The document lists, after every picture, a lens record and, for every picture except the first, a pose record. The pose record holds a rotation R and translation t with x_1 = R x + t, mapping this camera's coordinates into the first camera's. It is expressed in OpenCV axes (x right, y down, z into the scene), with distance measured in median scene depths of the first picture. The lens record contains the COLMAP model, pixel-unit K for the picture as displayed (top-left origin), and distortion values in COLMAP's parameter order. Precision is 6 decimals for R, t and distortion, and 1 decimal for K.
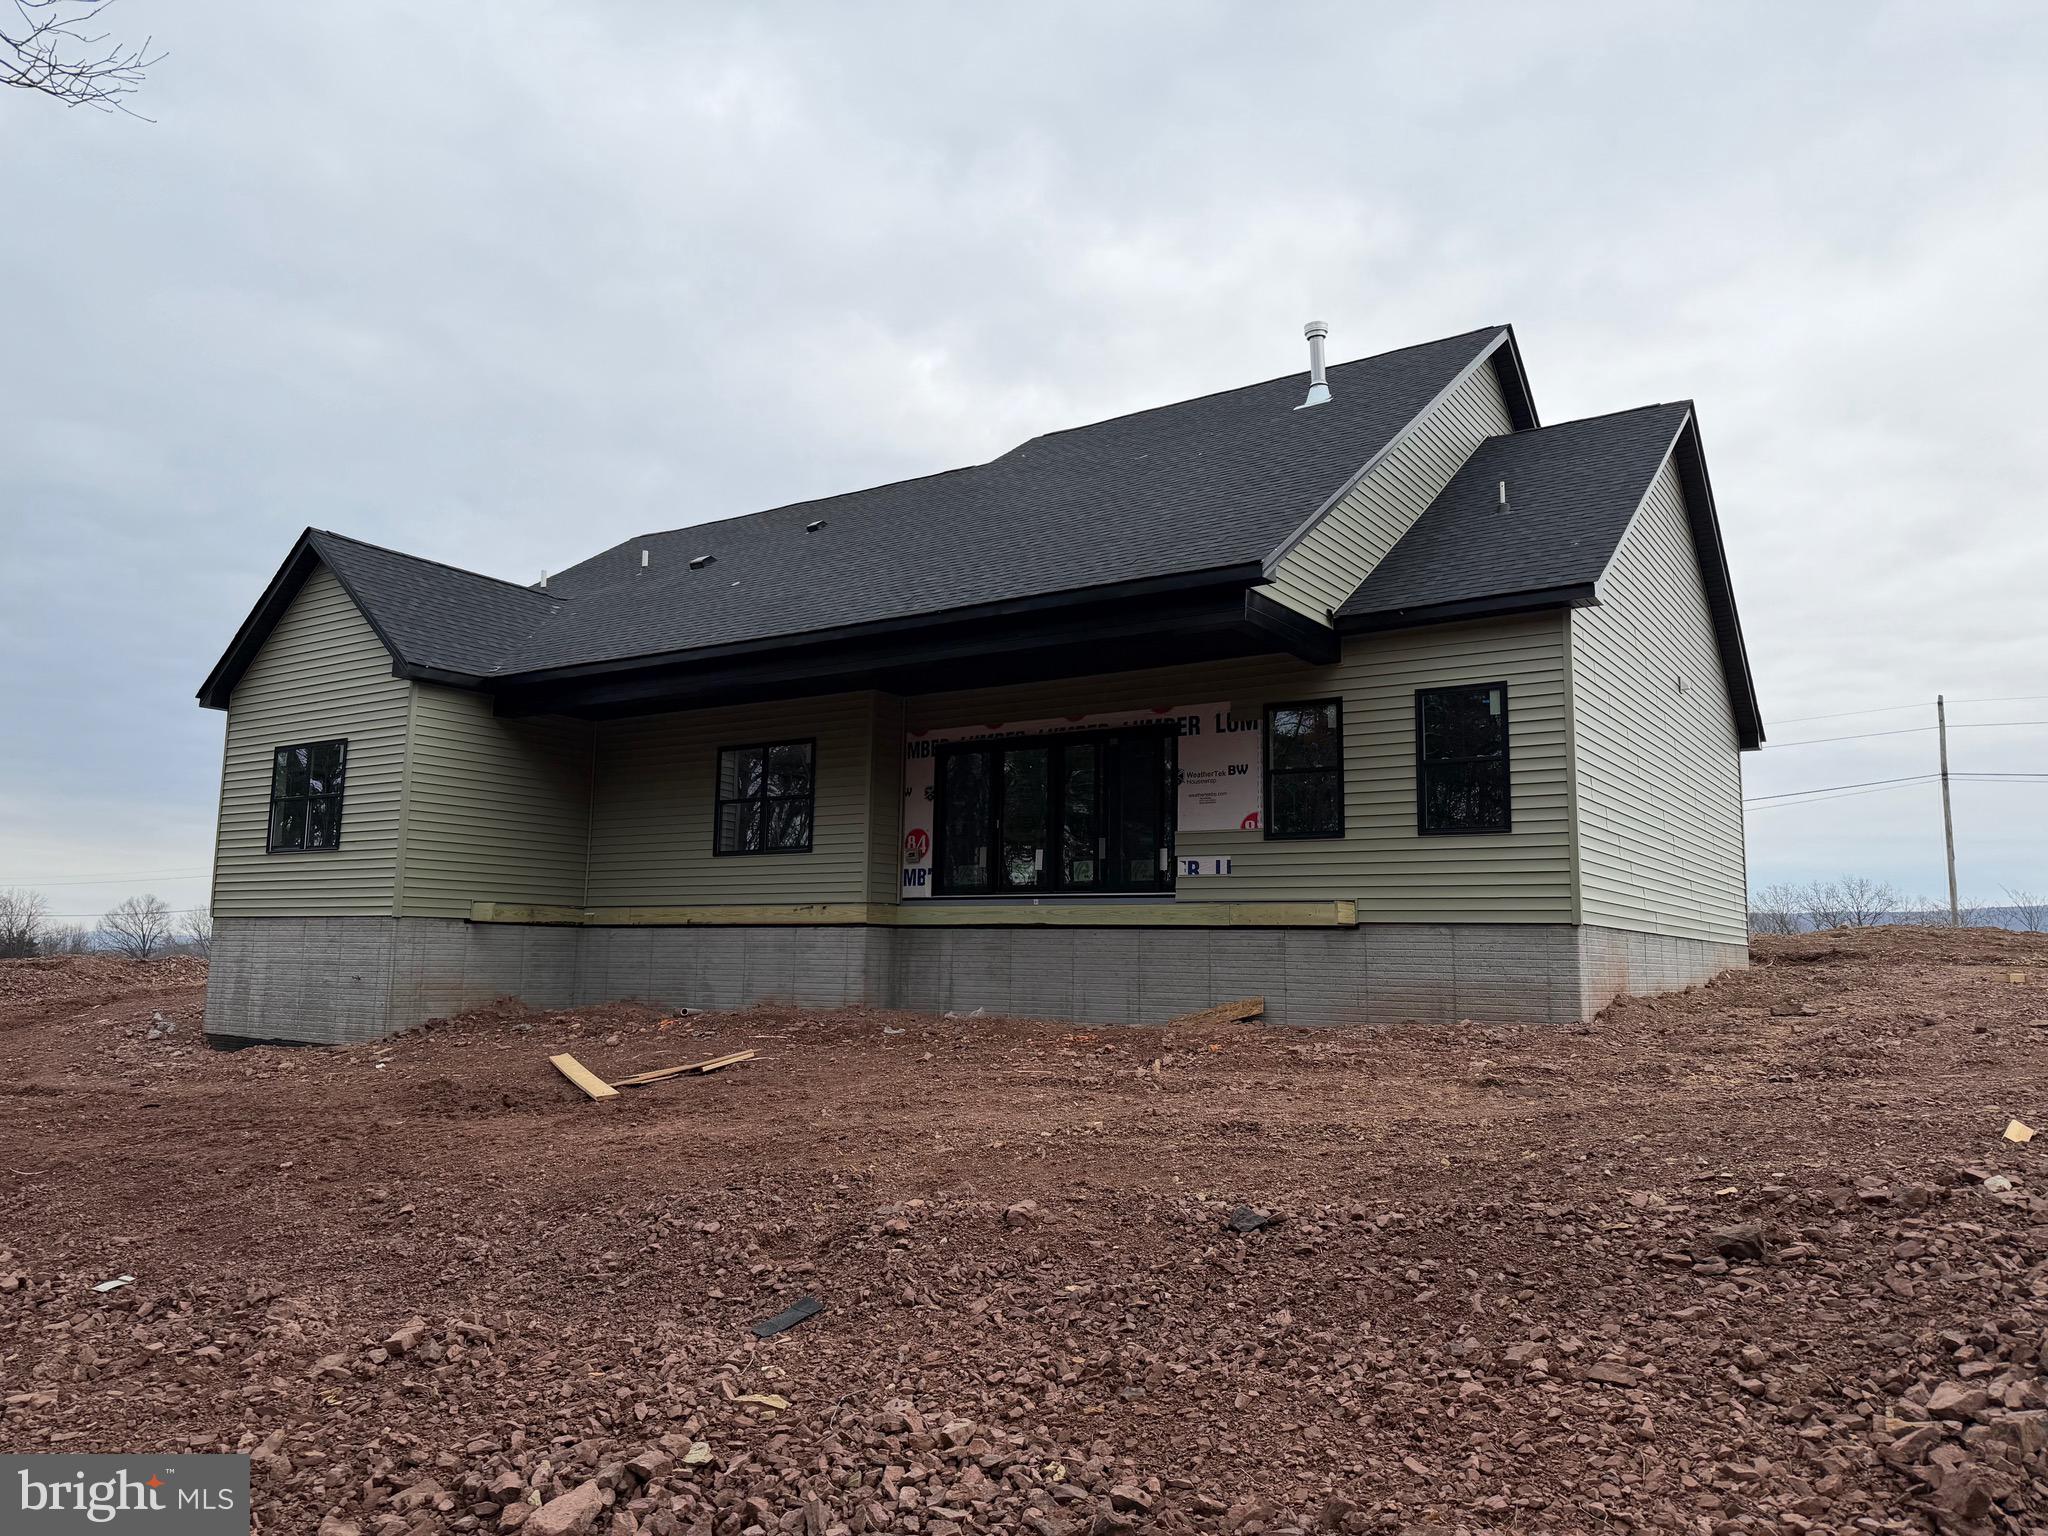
lens RADIAL K [[1448.9, 0, 1019.6], [0, 1448.9, 752.9], [0, 0, 1]] dist [0.051168, -0.003196]
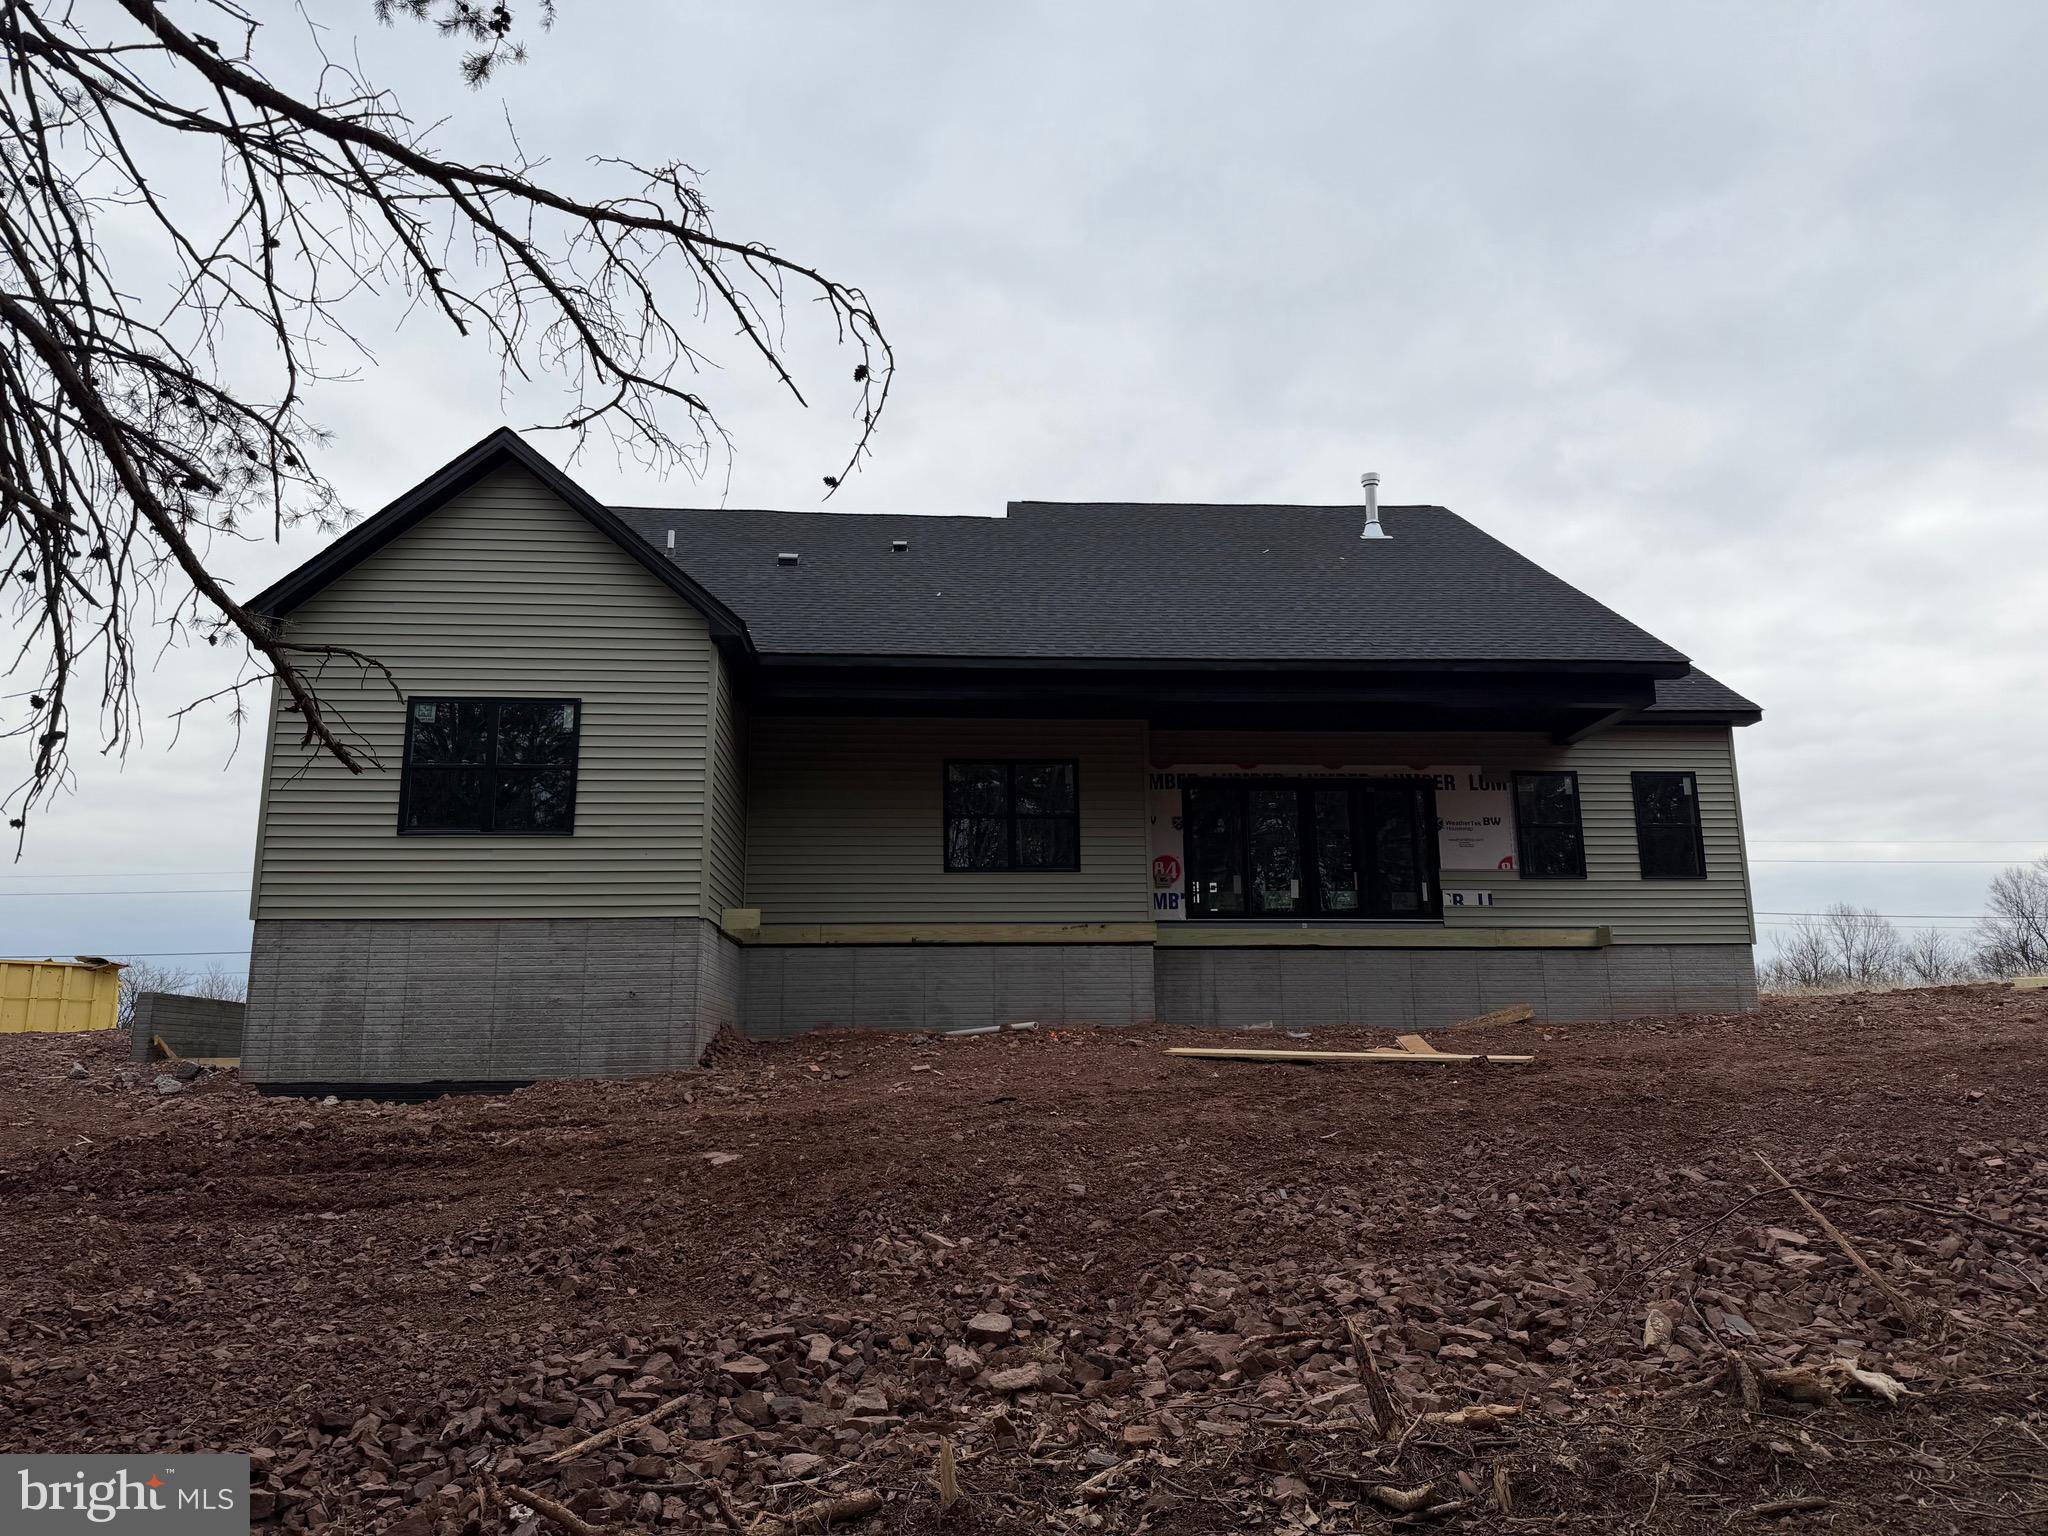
lens RADIAL K [[1420.3, 0, 1021.7], [0, 1420.3, 774.2], [0, 0, 1]] dist [0.063294, -0.003765]
pose [[0.783469, 0.101191, 0.613137, -0.837771], [-0.066587, 0.994643, -0.079069, 0.086810], [-0.617854, 0.021121, 0.786009, 0.261514]]
